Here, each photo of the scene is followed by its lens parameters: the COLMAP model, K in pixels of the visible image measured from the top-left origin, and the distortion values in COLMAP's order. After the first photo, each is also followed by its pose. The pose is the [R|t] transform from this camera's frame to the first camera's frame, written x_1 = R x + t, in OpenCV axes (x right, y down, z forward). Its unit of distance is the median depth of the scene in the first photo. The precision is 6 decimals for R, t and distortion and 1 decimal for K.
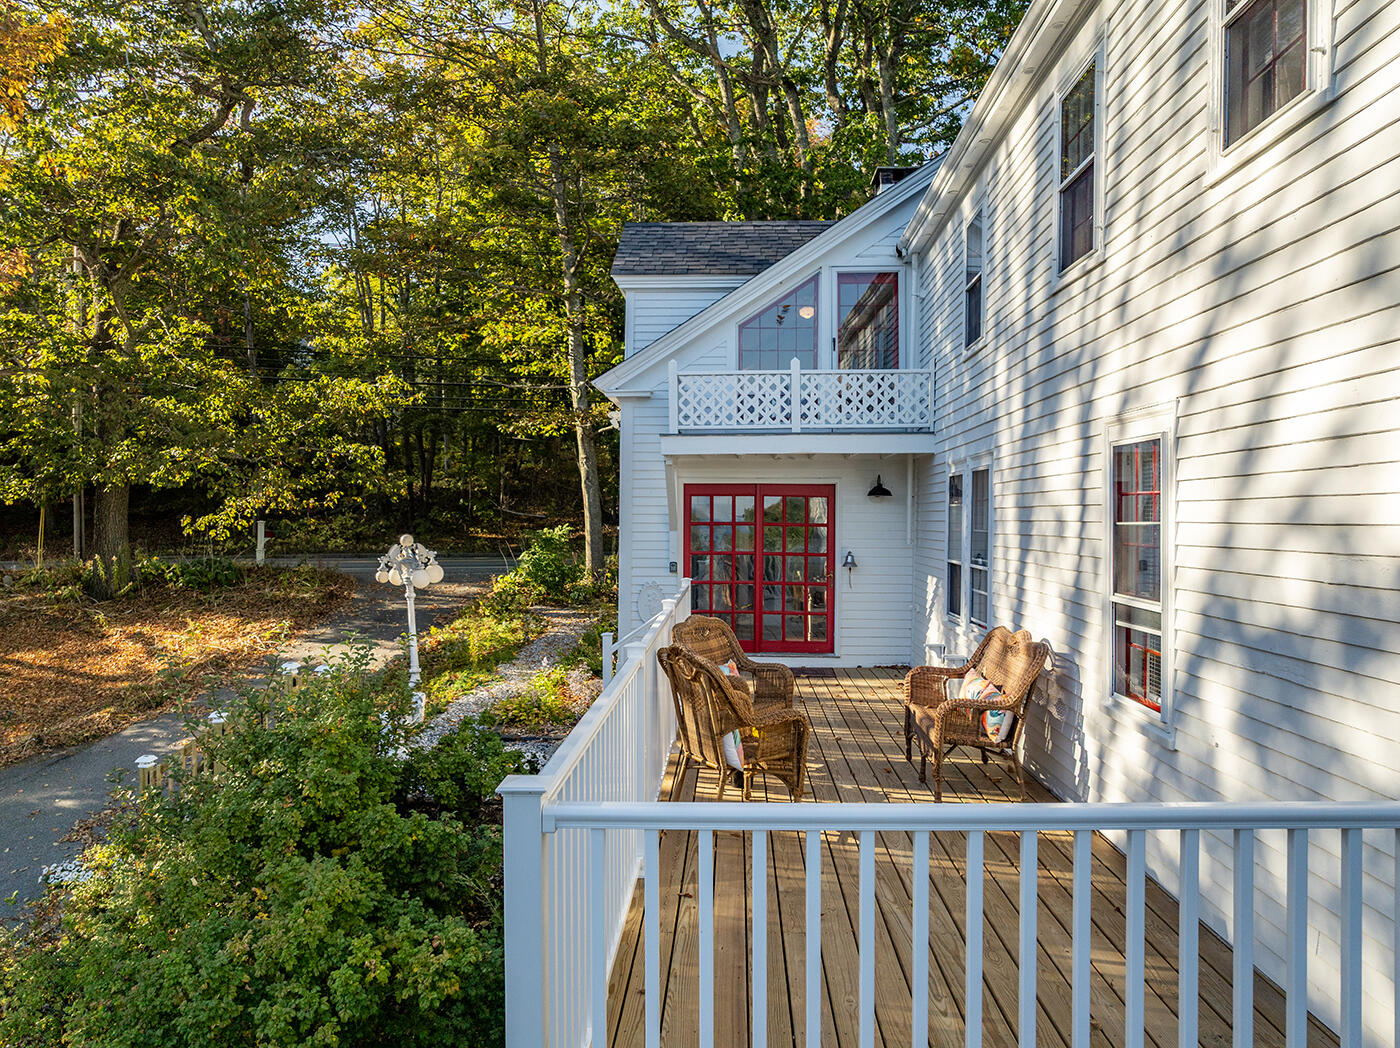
lens RADIAL K [[993.9, 0, 674.5], [0, 993.9, 524.2], [0, 0, 1]] dist [-0.025178, 0.012111]
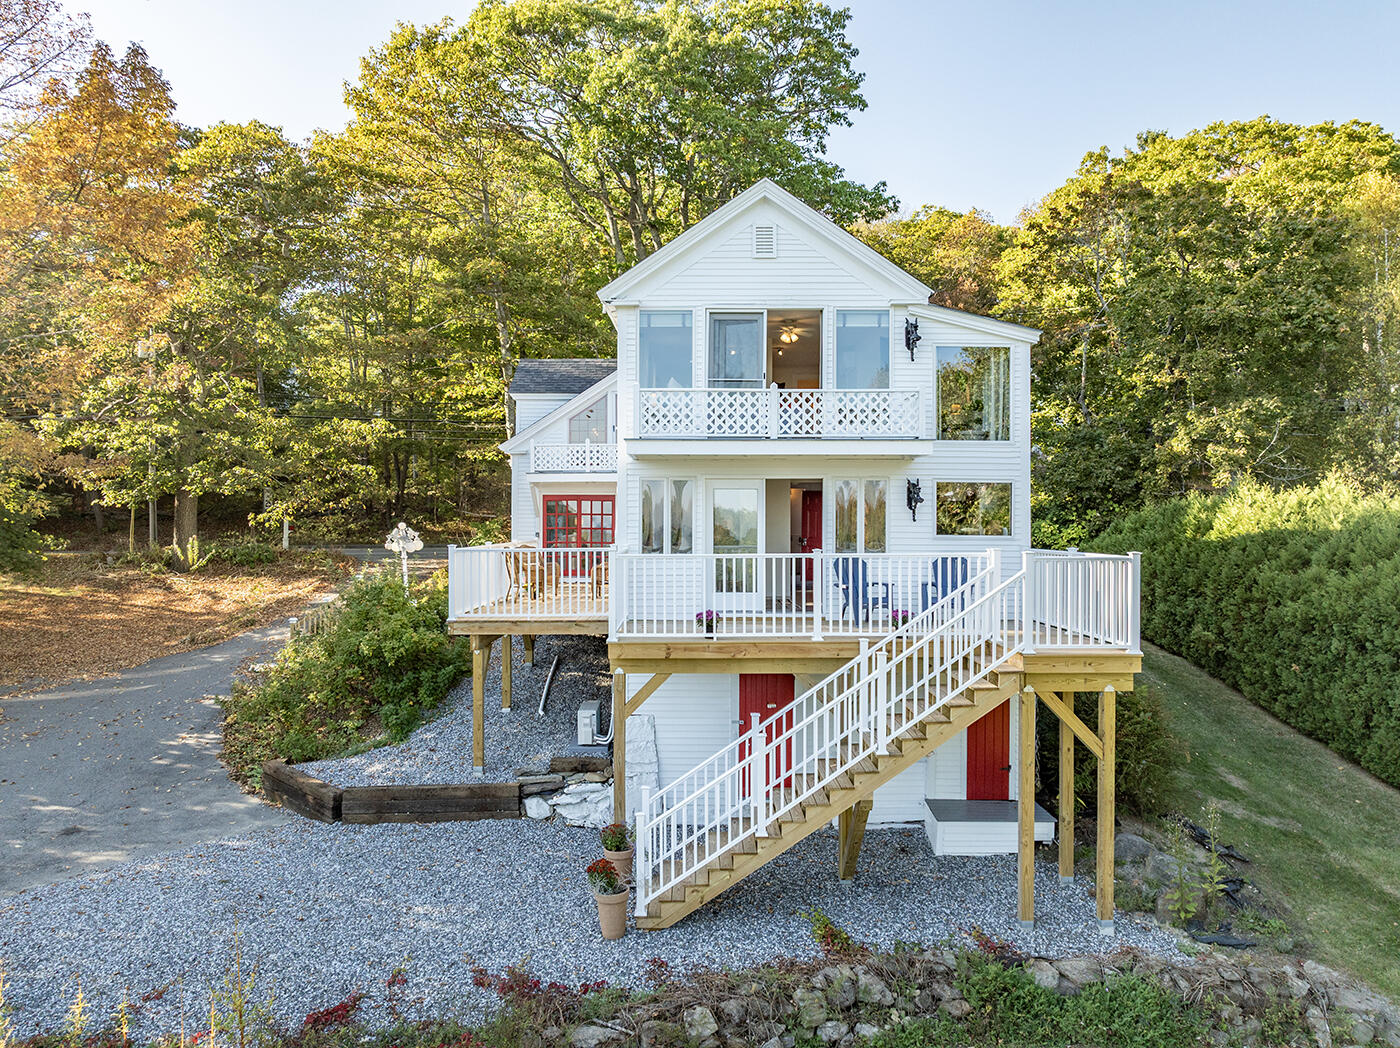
lens RADIAL K [[993.9, 0, 672.0], [0, 993.9, 524.9], [0, 0, 1]] dist [-0.025178, 0.012111]
pose [[0.999410, -0.001033, 0.034322, 0.209395], [0.001161, 0.999993, -0.003694, 0.030381], [-0.034318, 0.003731, 0.999404, -1.095567]]
